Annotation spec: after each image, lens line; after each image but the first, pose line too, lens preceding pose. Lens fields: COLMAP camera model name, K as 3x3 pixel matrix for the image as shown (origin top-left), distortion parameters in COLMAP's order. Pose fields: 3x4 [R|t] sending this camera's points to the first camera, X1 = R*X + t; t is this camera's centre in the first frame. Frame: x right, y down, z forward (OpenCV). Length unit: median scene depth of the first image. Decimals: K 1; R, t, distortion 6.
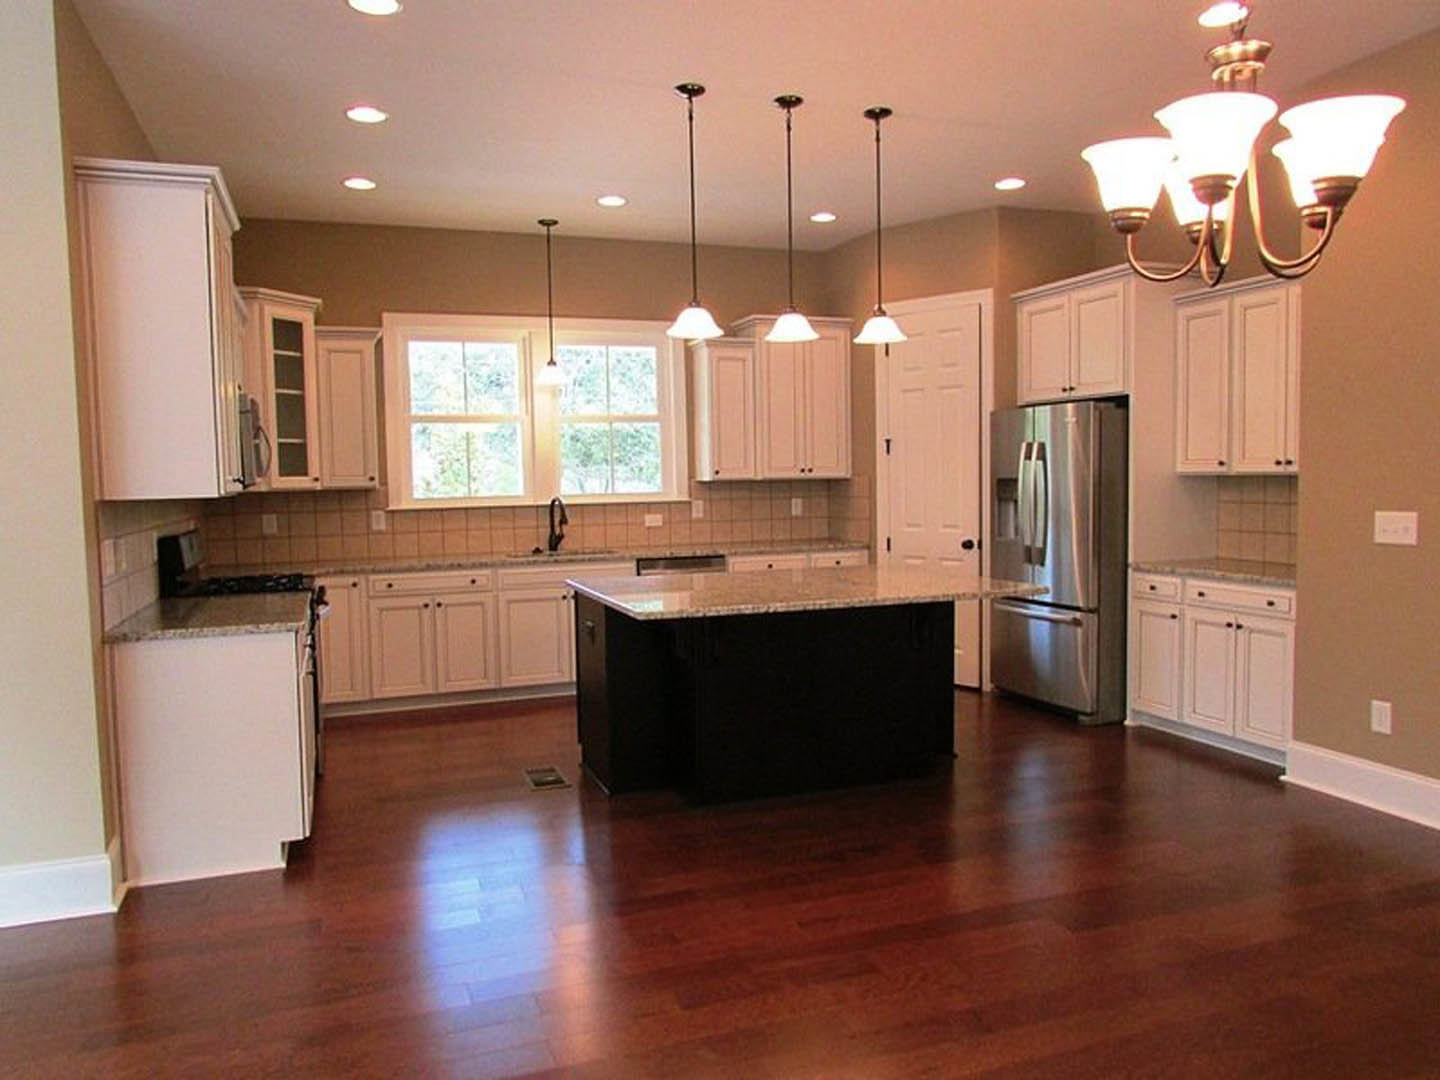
lens RADIAL K [[1062.8, 0, 717.2], [0, 1062.8, 534.3], [0, 0, 1]] dist [0.005454, 0.002037]
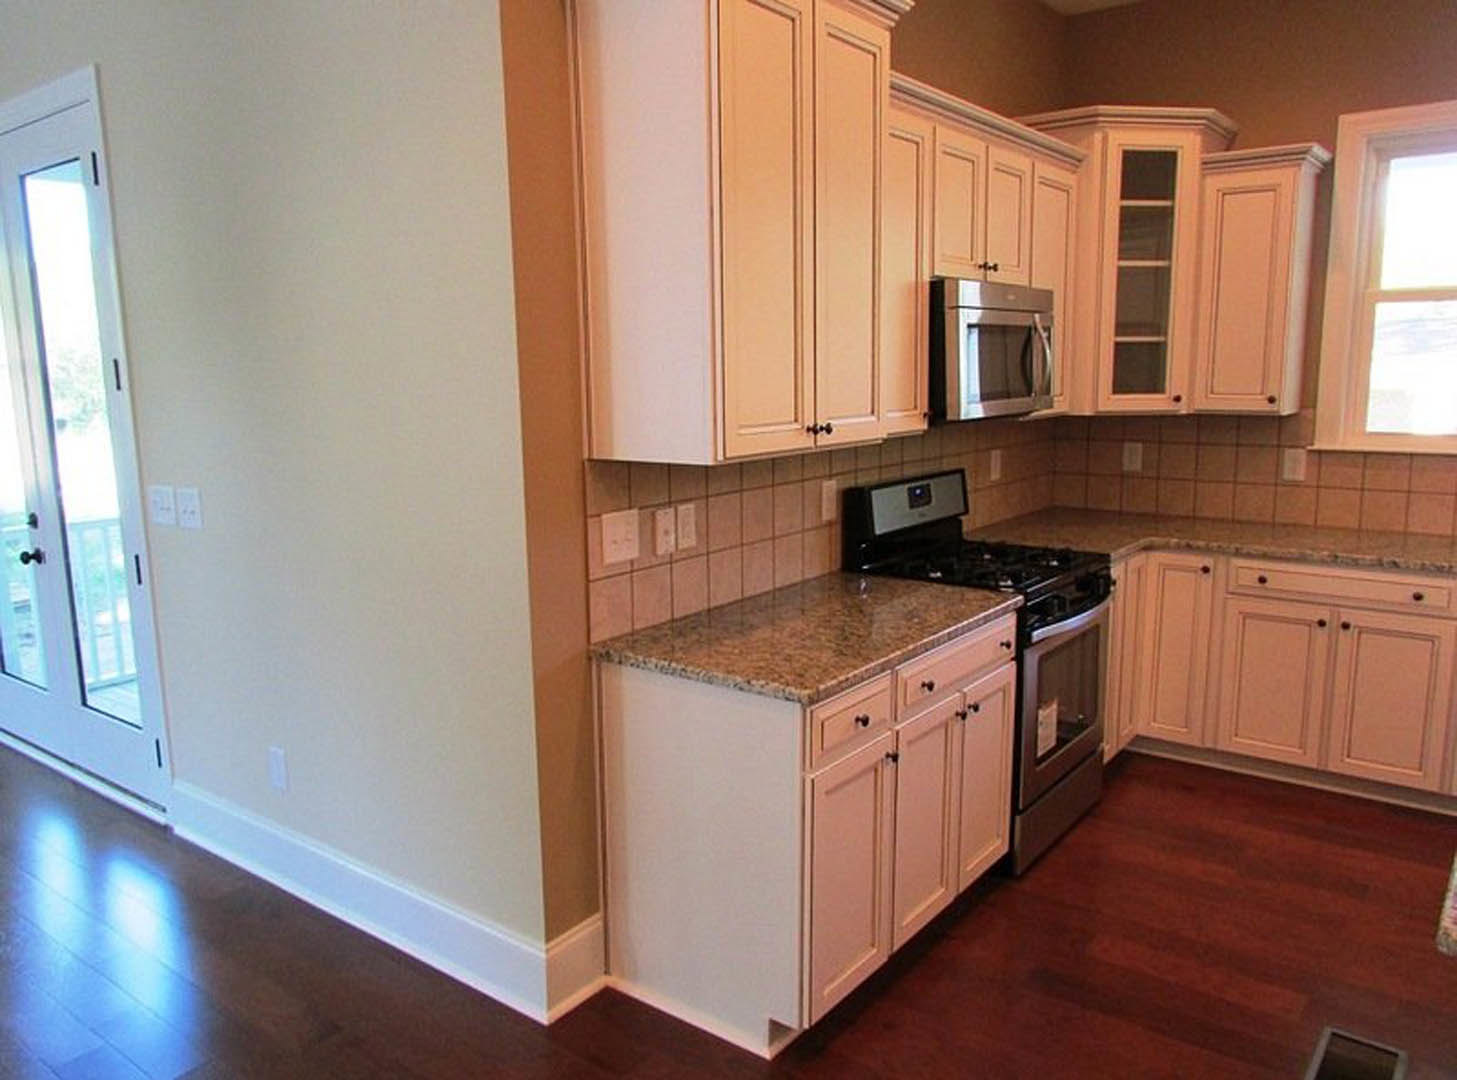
lens RADIAL K [[1118.8, 0, 728.5], [0, 1118.8, 540.0], [0, 0, 1]] dist [-0.004885, -0.003042]
pose [[0.549533, 0.153546, -0.821241, 0.046931], [-0.051952, 0.987345, 0.149839, -0.054428], [0.833855, -0.039677, 0.550555, 0.390725]]
